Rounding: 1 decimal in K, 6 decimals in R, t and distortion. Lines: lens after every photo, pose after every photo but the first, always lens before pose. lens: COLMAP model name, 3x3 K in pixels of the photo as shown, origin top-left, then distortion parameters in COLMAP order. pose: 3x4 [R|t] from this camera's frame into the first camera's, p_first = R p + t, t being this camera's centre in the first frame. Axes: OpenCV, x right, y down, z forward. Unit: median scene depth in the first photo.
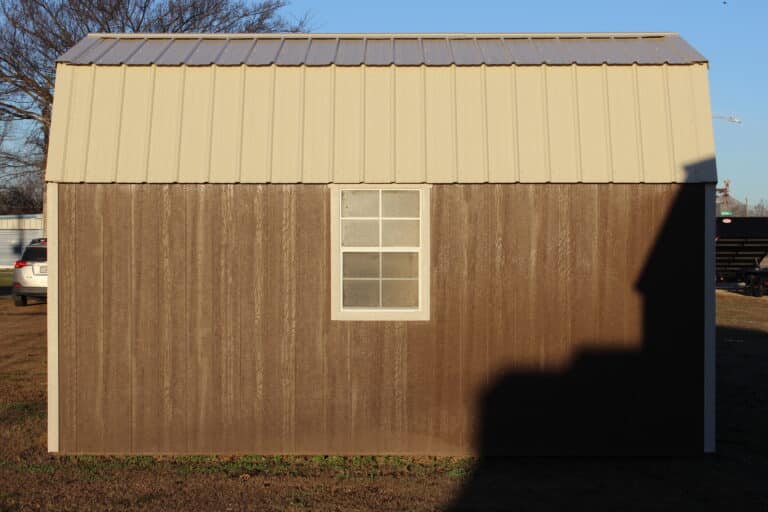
lens RADIAL K [[1507.1, 0, 384.0], [0, 1507.1, 256.0], [0, 0, 1]] dist [-0.028498, -0.030473]
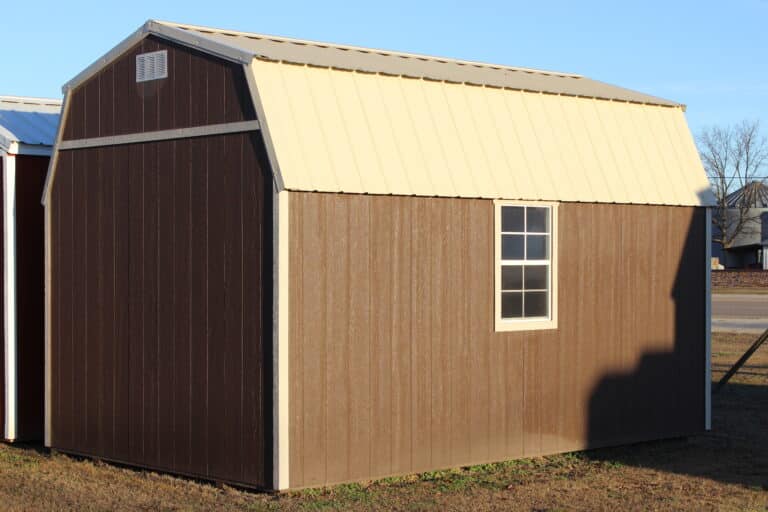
lens RADIAL K [[1507.1, 0, 384.0], [0, 1507.1, 256.0], [0, 0, 1]] dist [-0.028498, -0.030473]
pose [[0.730232, 0.000150, 0.683199, -0.792549], [0.023830, 0.999386, -0.025690, 0.015700], [-0.682783, 0.035040, 0.729780, 0.298992]]
